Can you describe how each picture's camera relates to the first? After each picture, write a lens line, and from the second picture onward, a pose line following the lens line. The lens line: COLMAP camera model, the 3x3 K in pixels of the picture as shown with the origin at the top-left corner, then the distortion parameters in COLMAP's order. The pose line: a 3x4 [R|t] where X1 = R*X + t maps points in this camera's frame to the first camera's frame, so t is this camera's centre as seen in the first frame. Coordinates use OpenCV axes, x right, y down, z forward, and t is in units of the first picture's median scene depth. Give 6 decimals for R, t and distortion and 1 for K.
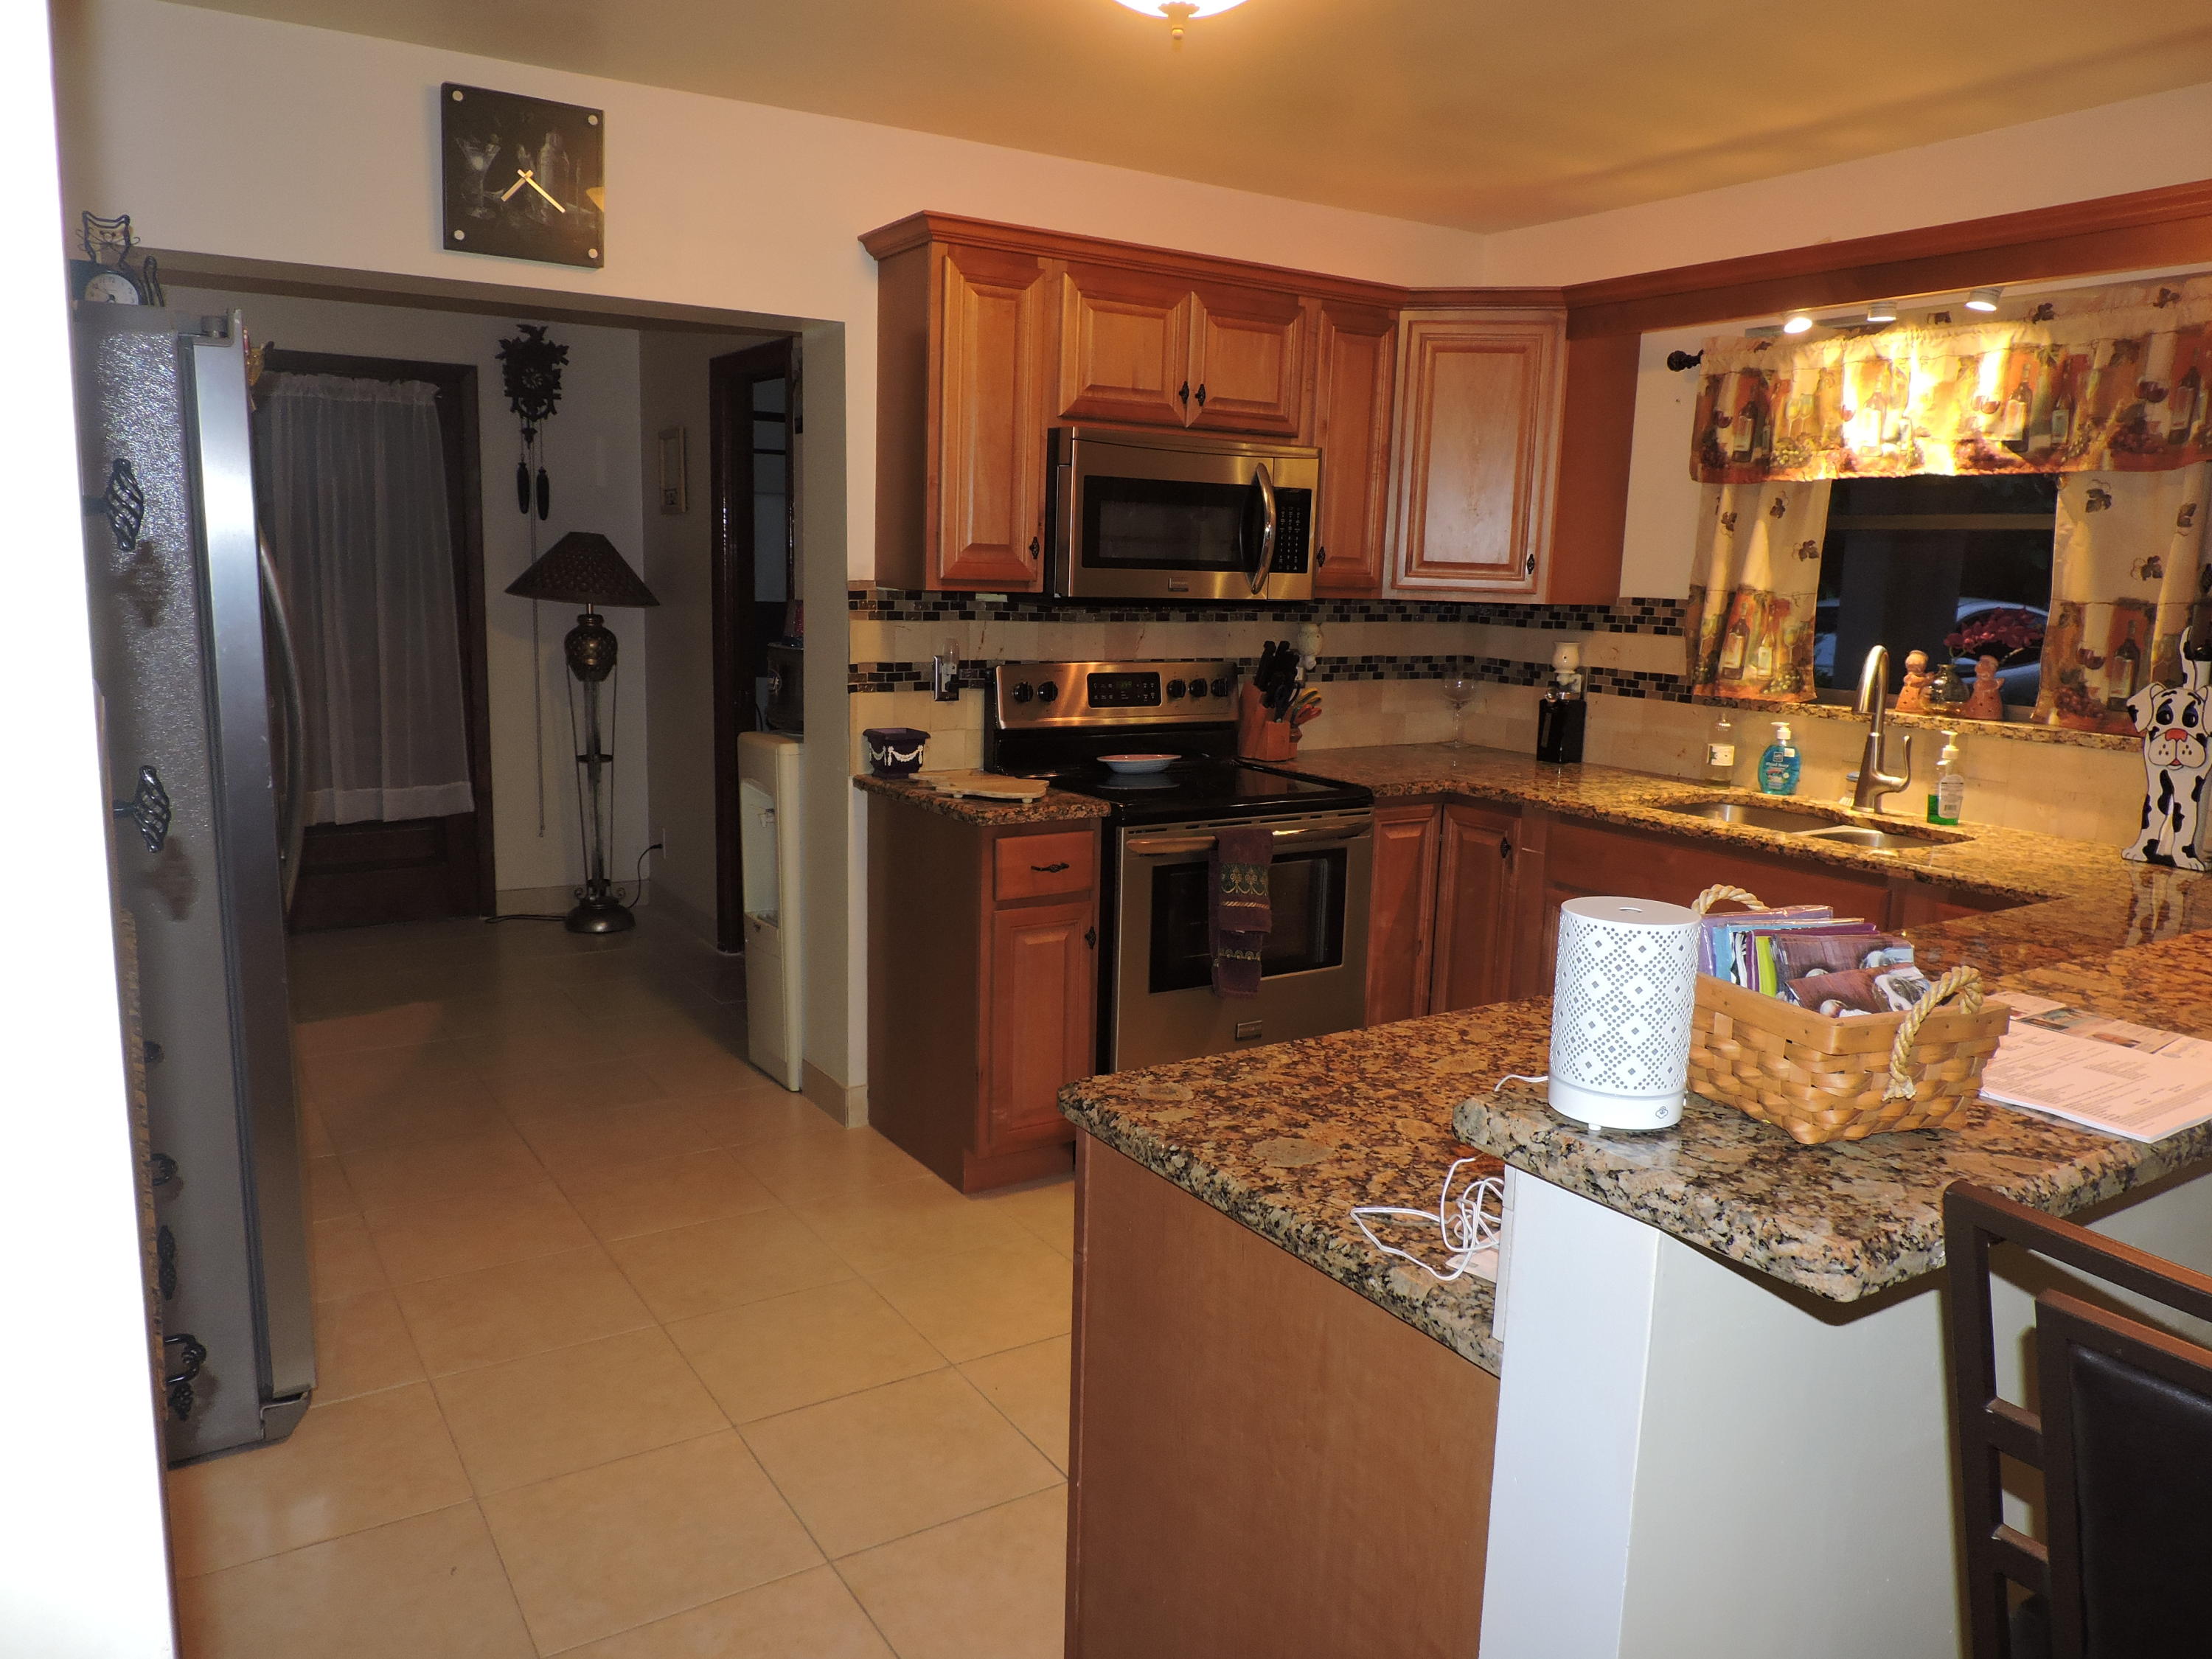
lens RADIAL K [[1556.0, 0, 1112.4], [0, 1556.0, 807.3], [0, 0, 1]] dist [-0.029726, 0.006107]
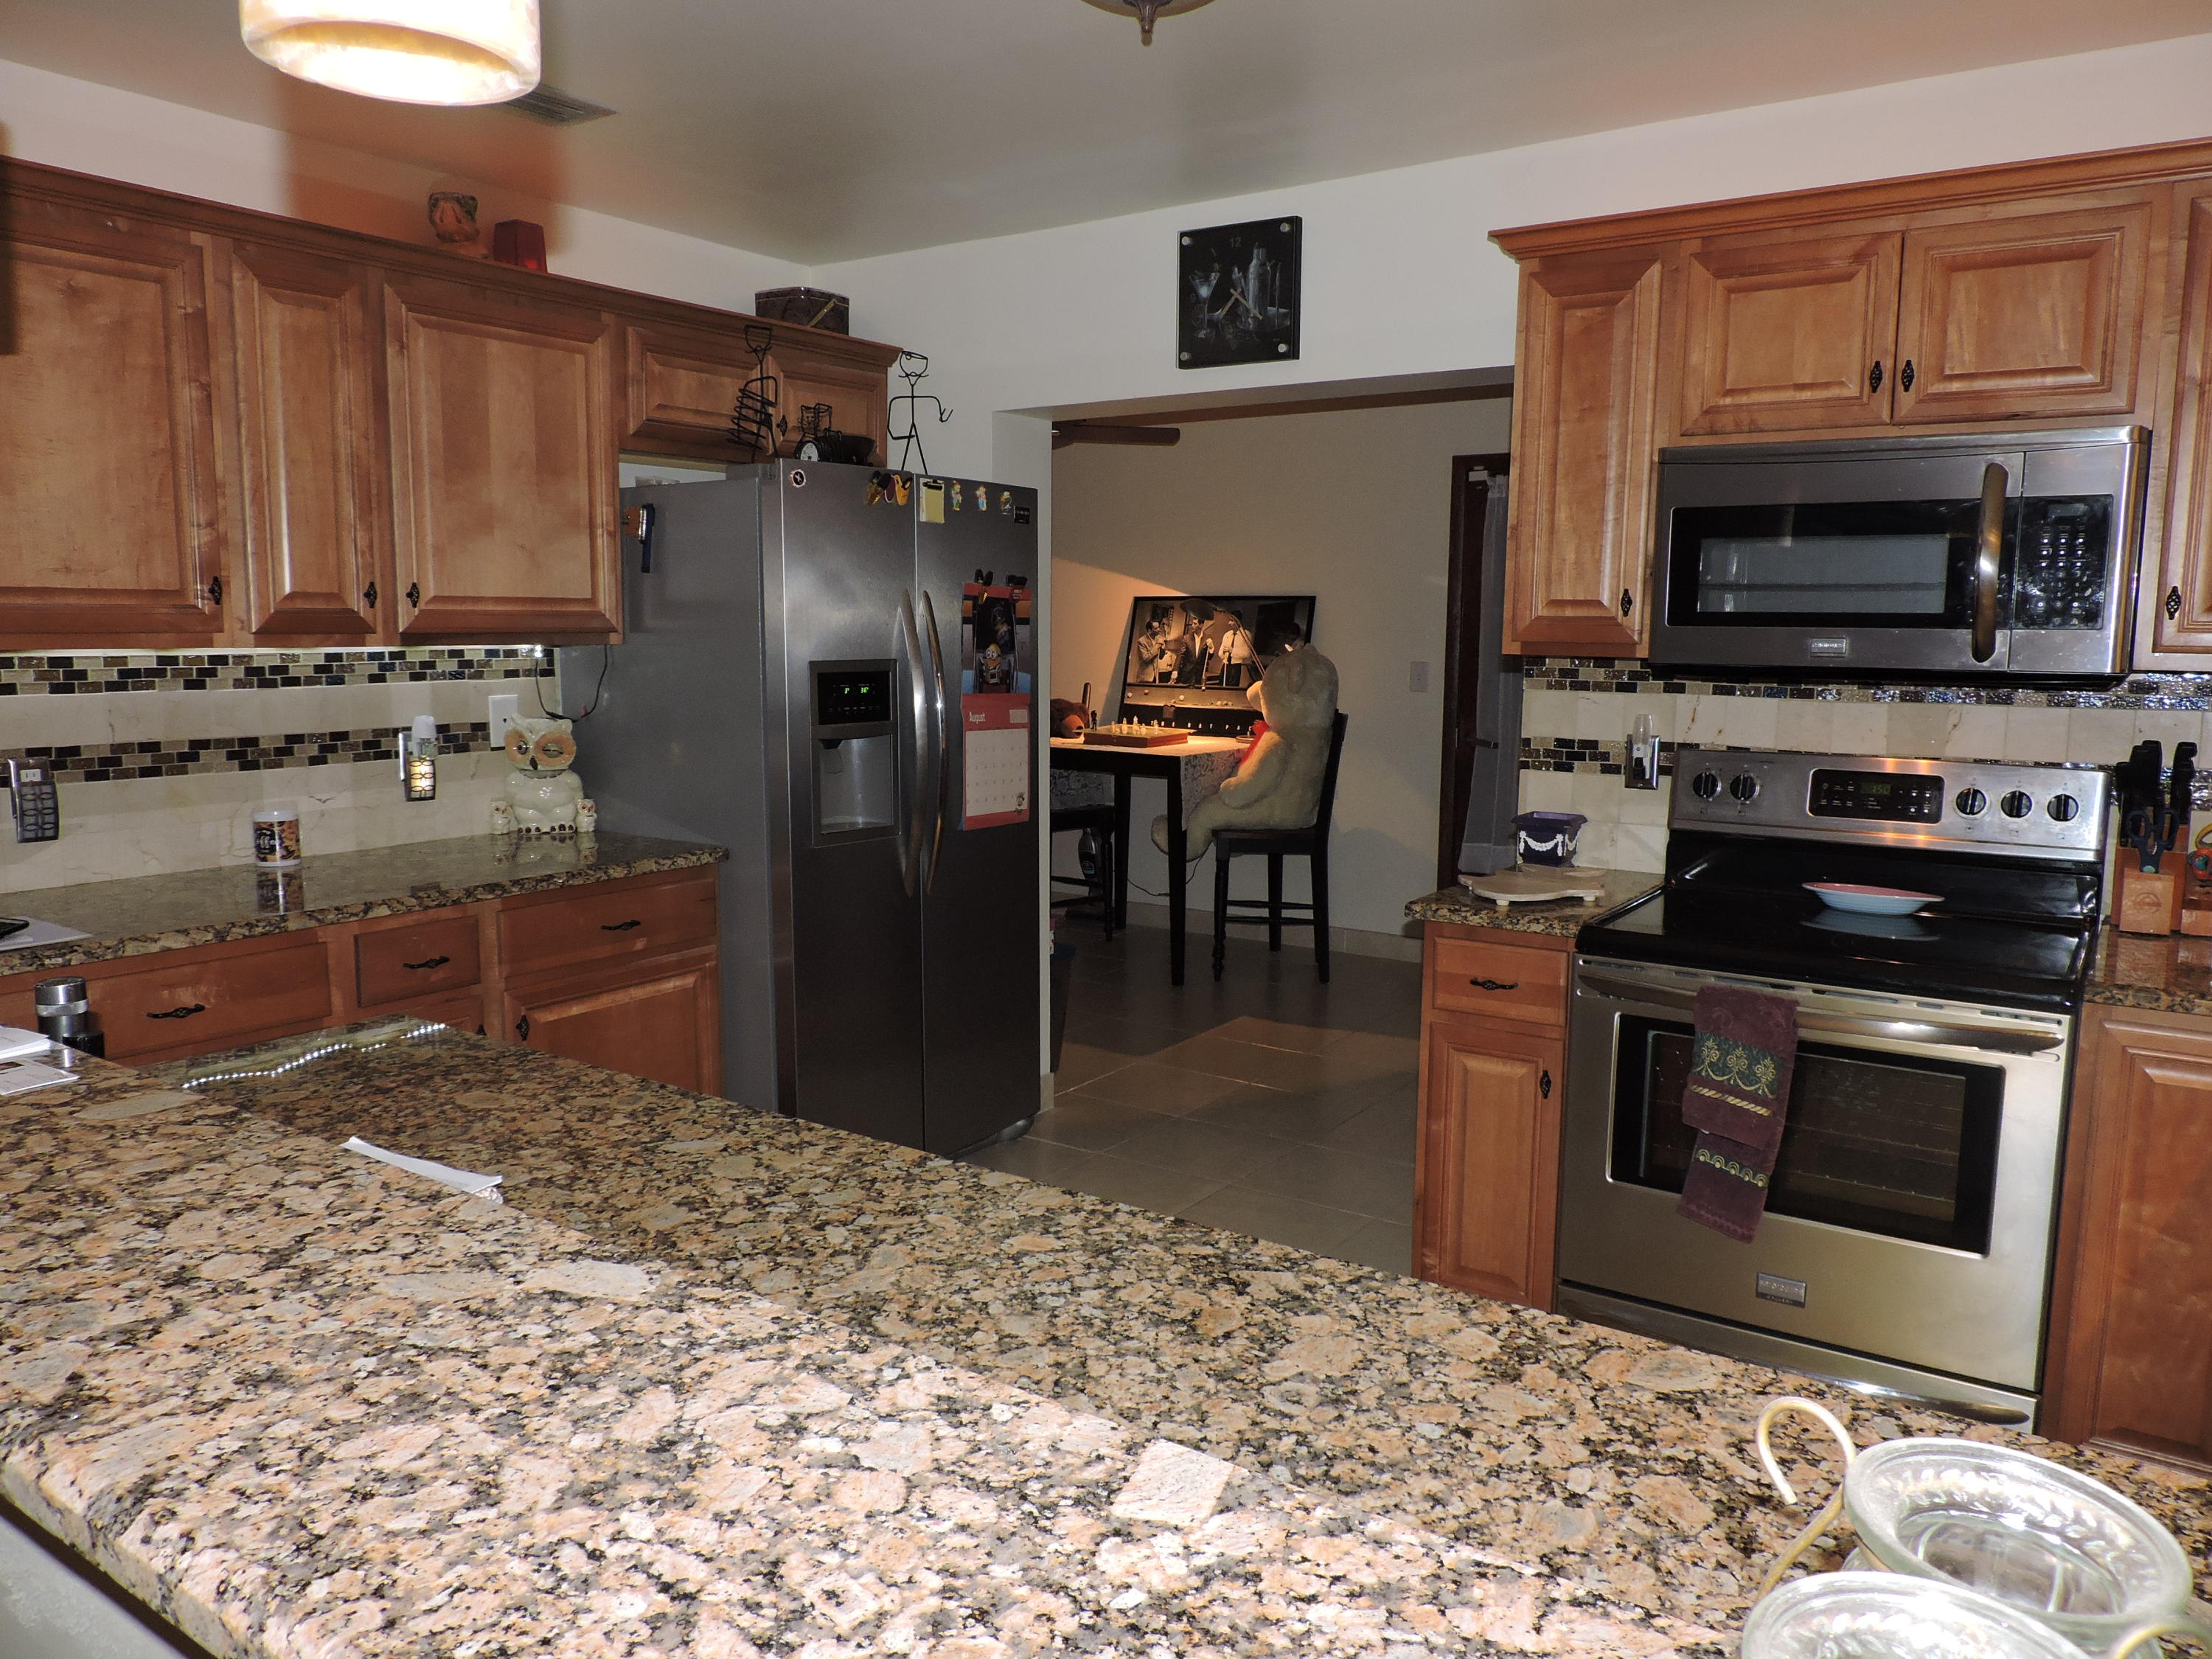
lens RADIAL K [[1556.0, 0, 1112.4], [0, 1556.0, 807.3], [0, 0, 1]] dist [-0.029726, 0.006107]
pose [[0.390834, 0.083606, -0.916656, 0.664235], [-0.139766, 0.989709, 0.030677, -0.054276], [0.909788, 0.116128, 0.398497, 0.500811]]
